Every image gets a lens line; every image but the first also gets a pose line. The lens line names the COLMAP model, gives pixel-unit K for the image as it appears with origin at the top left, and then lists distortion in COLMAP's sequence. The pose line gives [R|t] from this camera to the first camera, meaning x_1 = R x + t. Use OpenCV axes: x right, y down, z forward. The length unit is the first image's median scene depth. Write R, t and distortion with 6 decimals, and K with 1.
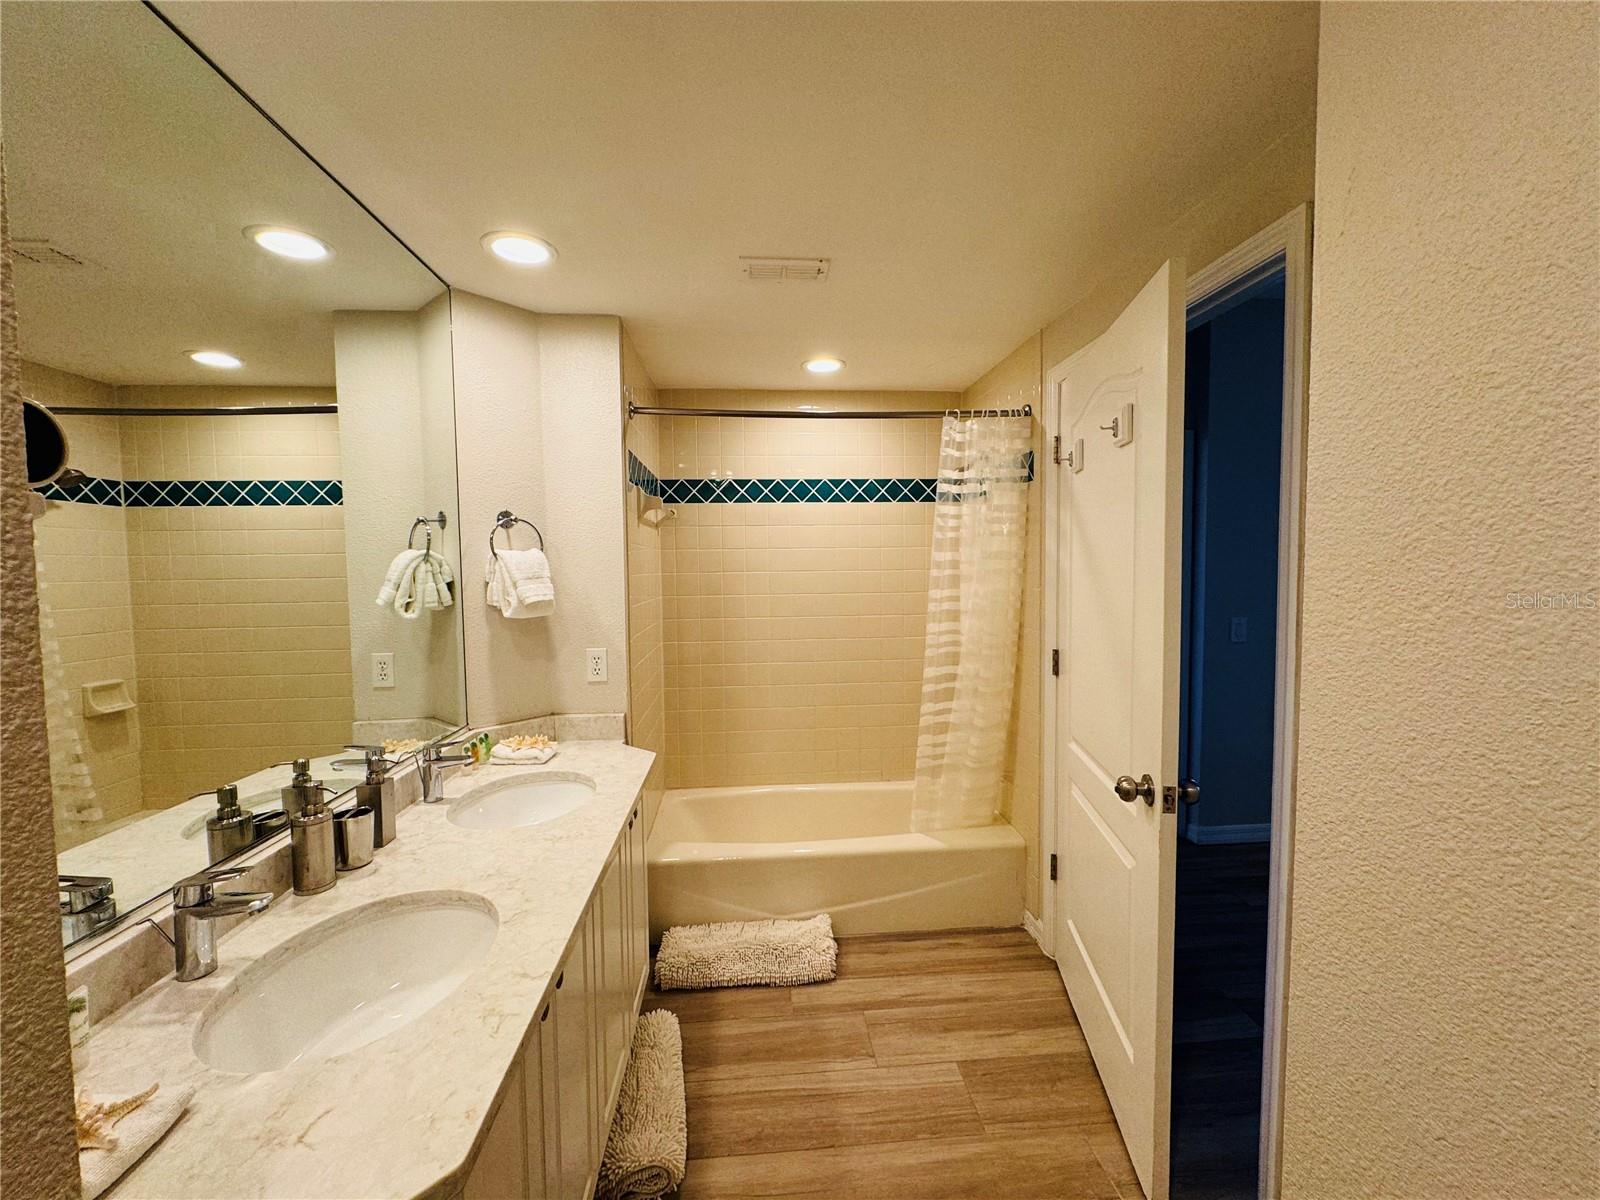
lens RADIAL K [[636.0, 0, 798.8], [0, 636.0, 600.7], [0, 0, 1]] dist [-0.004520, 0.001108]
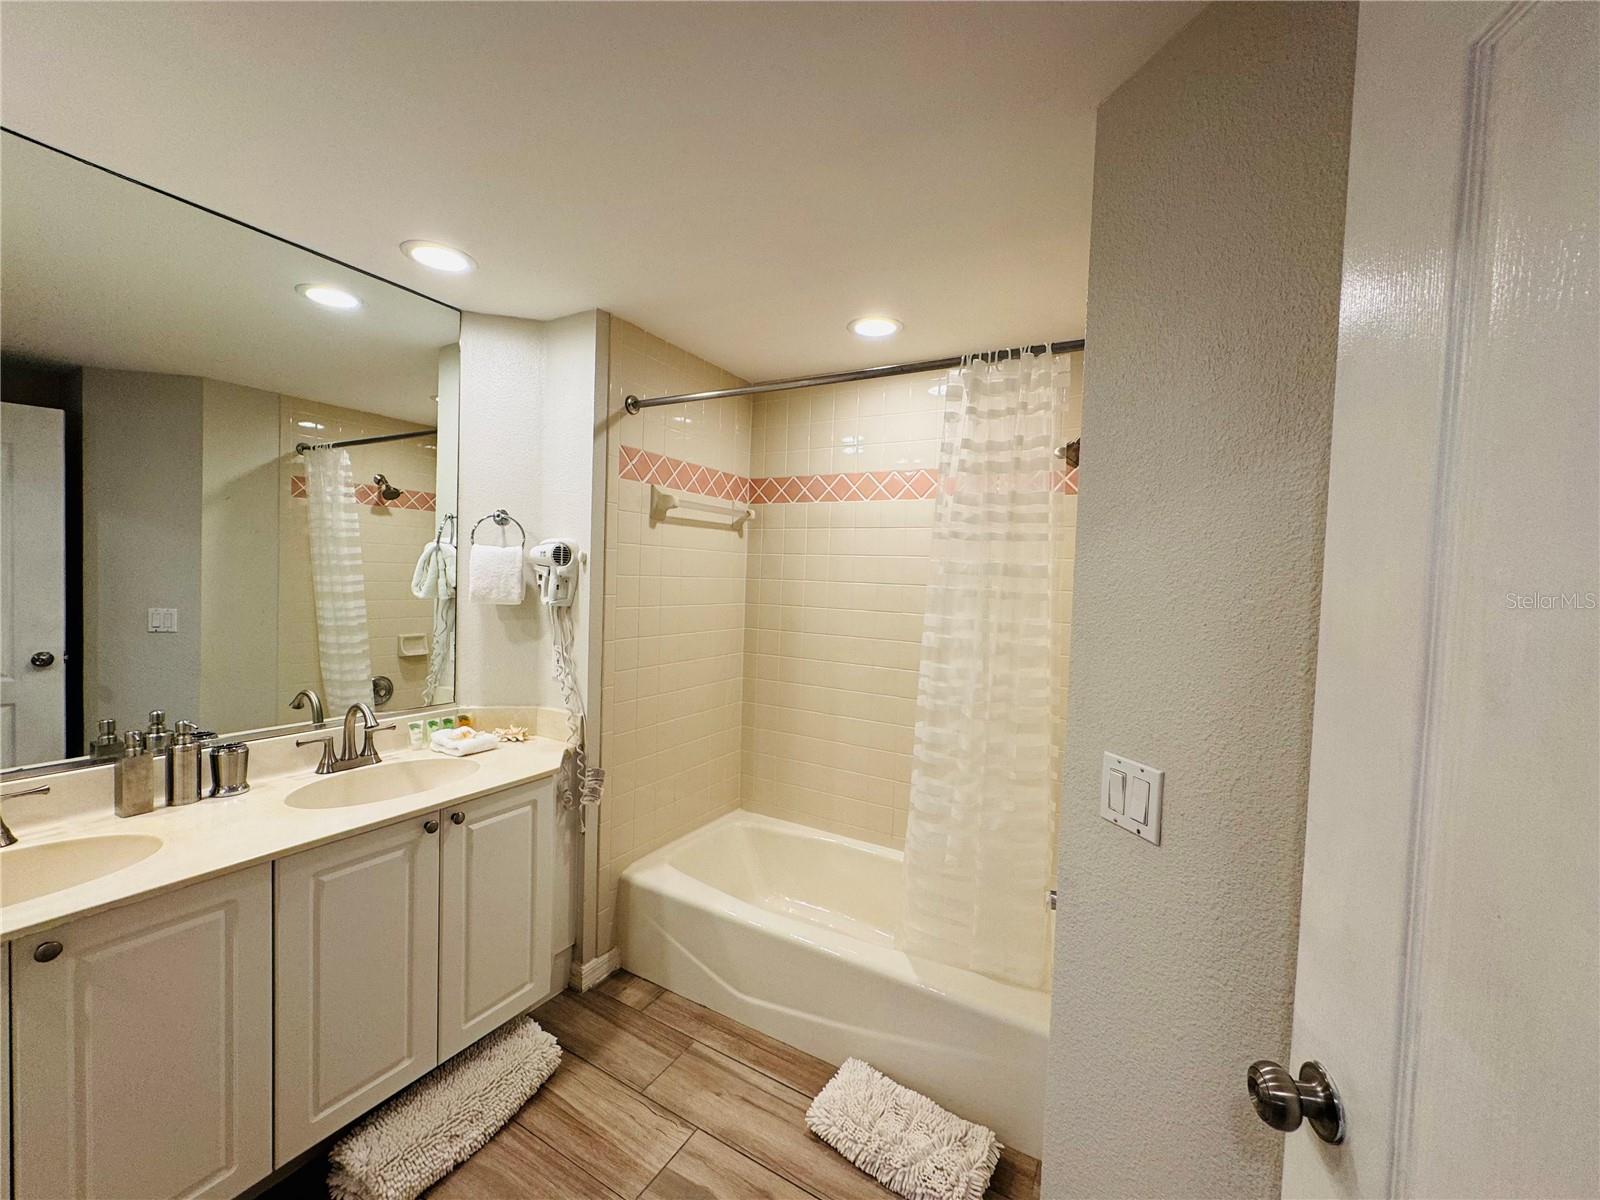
lens RADIAL K [[636.0, 0, 799.2], [0, 636.0, 598.7], [0, 0, 1]] dist [-0.004520, 0.001108]
pose [[0.821202, 0.062389, -0.567216, 0.502054], [-0.075384, 0.997154, 0.000540, -0.022940], [0.565636, 0.042316, 0.823569, 0.347305]]
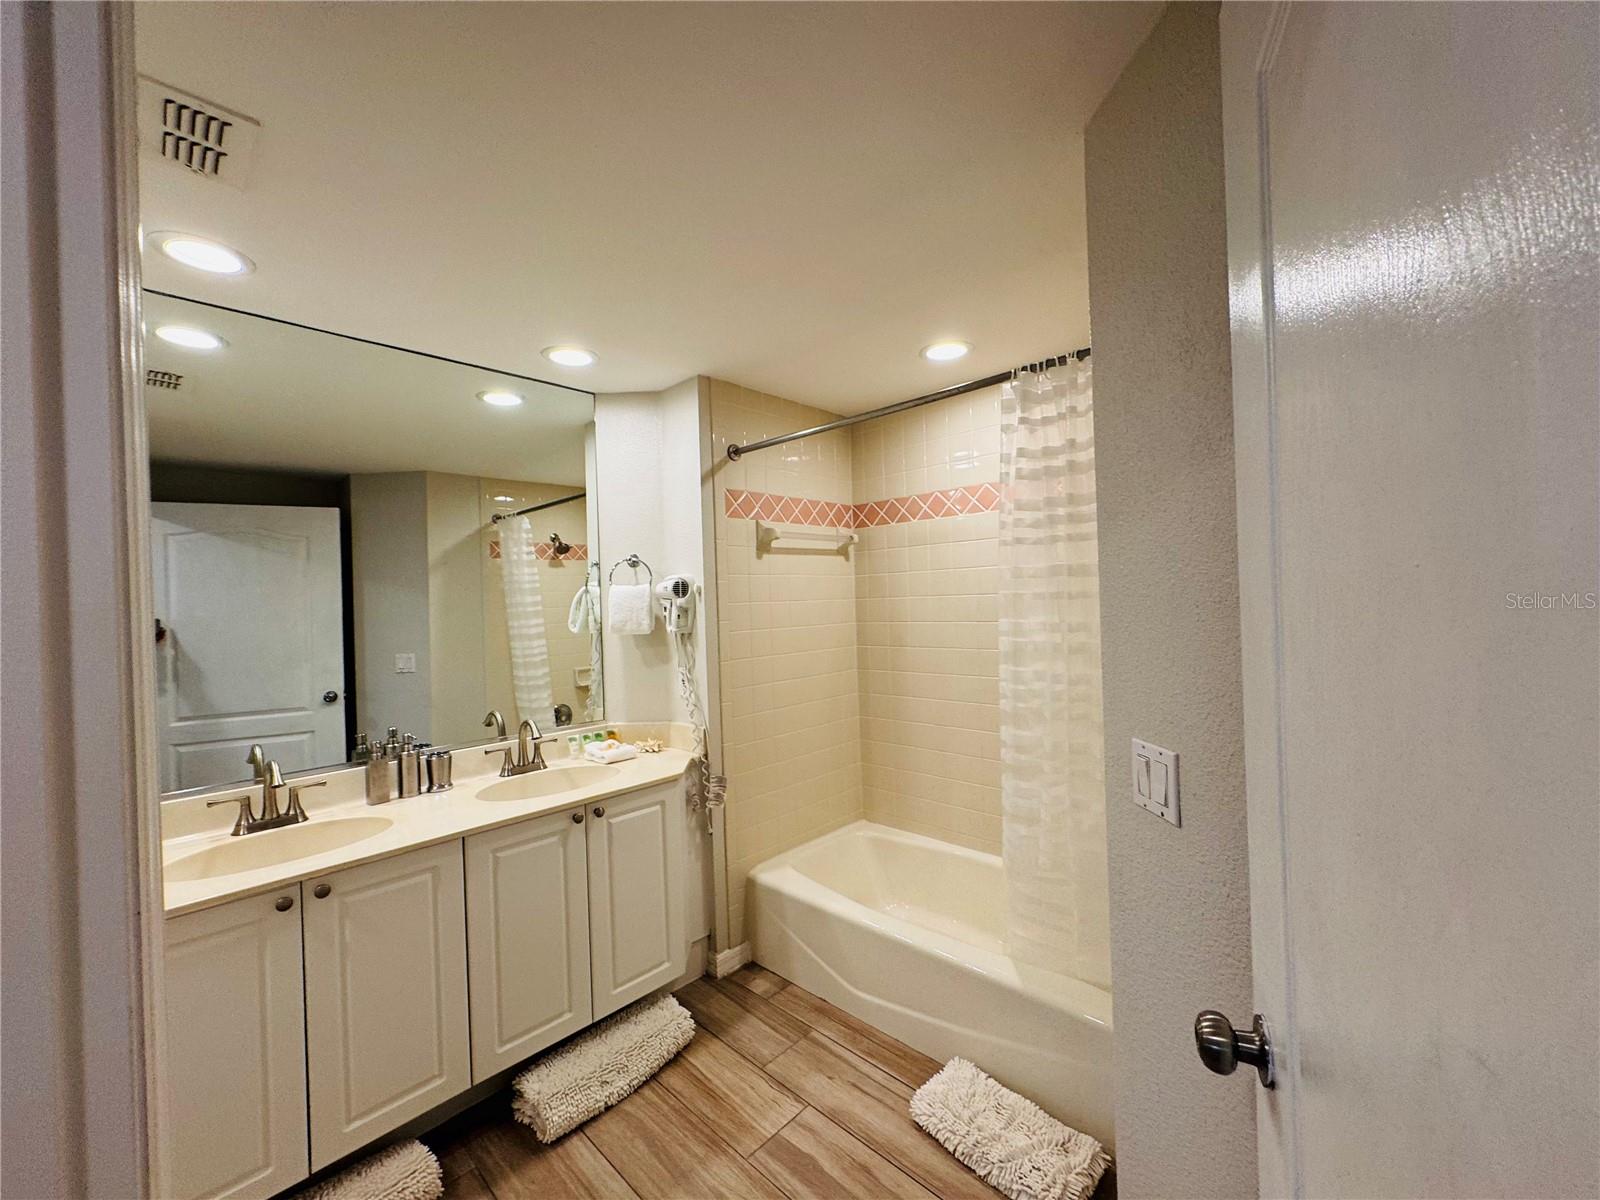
lens RADIAL K [[636.0, 0, 801.0], [0, 636.0, 597.4], [0, 0, 1]] dist [-0.004520, 0.001108]
pose [[0.660006, -0.013774, -0.751134, 0.622021], [-0.013557, 0.999451, -0.030240, -0.015805], [0.751138, 0.030141, 0.659457, 0.358217]]
